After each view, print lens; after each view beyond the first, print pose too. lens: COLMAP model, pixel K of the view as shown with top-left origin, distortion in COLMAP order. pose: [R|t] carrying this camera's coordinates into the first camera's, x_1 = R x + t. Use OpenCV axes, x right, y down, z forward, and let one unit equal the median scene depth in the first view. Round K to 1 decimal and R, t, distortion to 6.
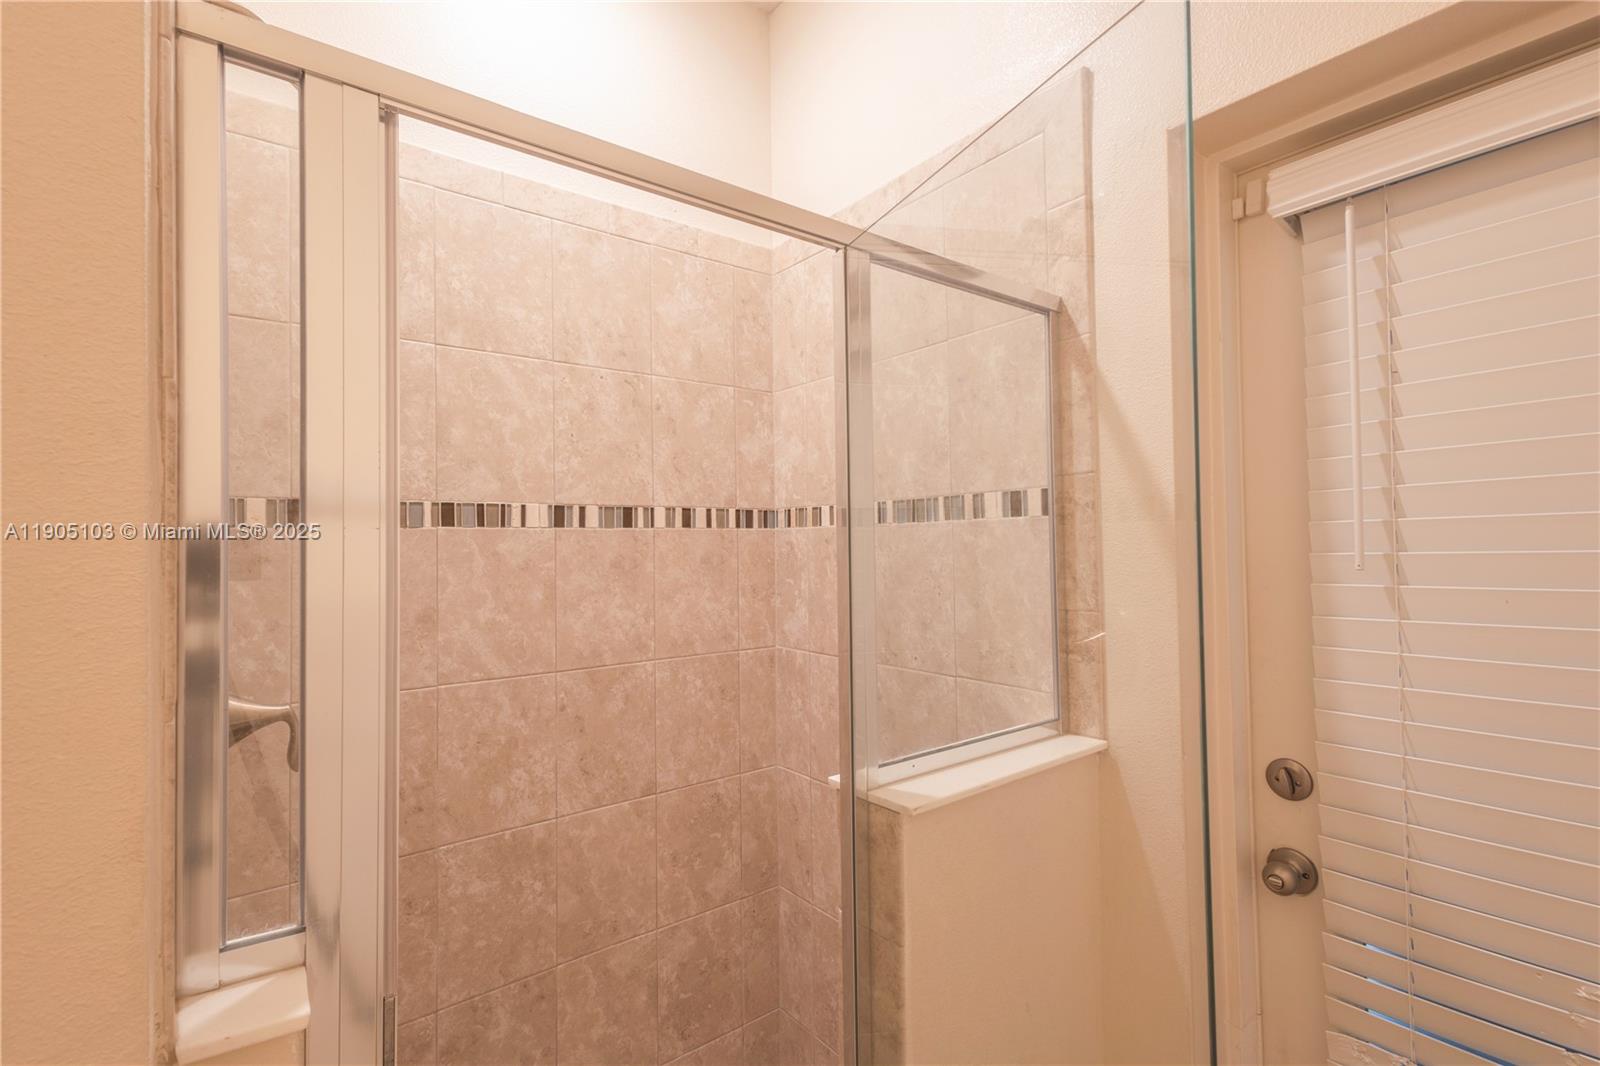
lens RADIAL K [[739.0, 0, 800.3], [0, 739.0, 530.6], [0, 0, 1]] dist [0.013026, -0.001957]
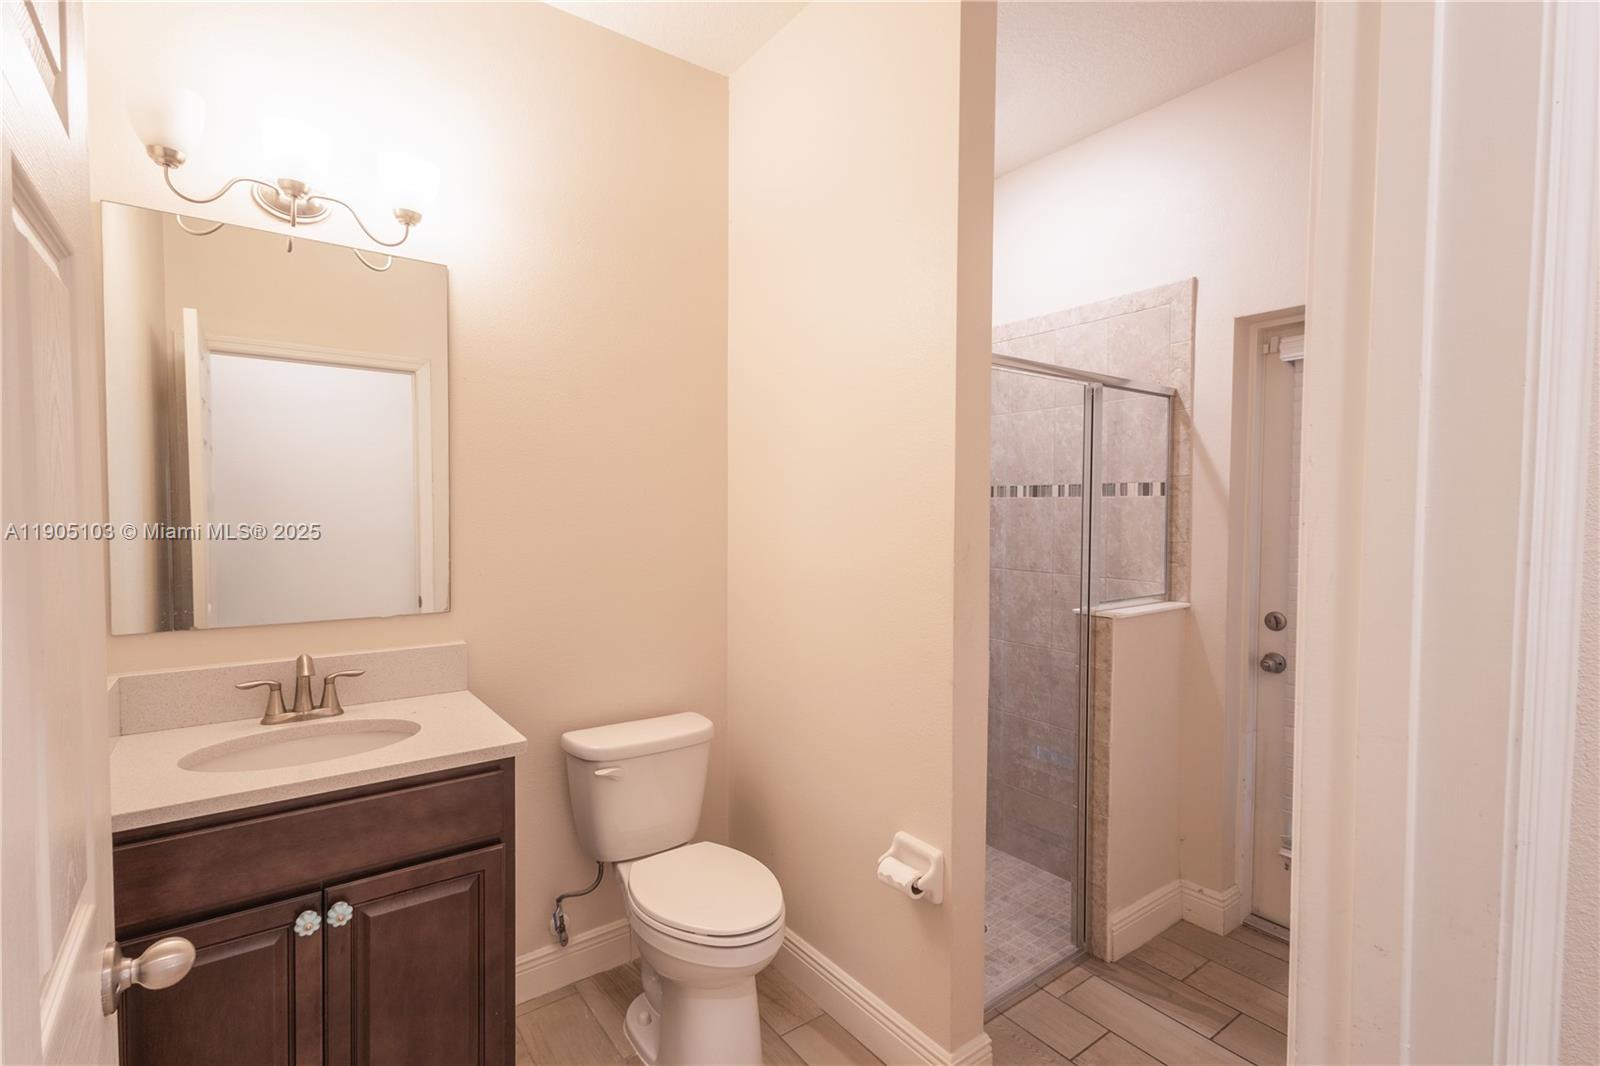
lens RADIAL K [[739.0, 0, 805.2], [0, 739.0, 535.0], [0, 0, 1]] dist [0.013026, -0.001957]
pose [[0.999767, 0.017429, -0.012731, -0.637480], [-0.016637, 0.998066, 0.059900, -0.018845], [0.013750, -0.059674, 0.998123, -1.077599]]
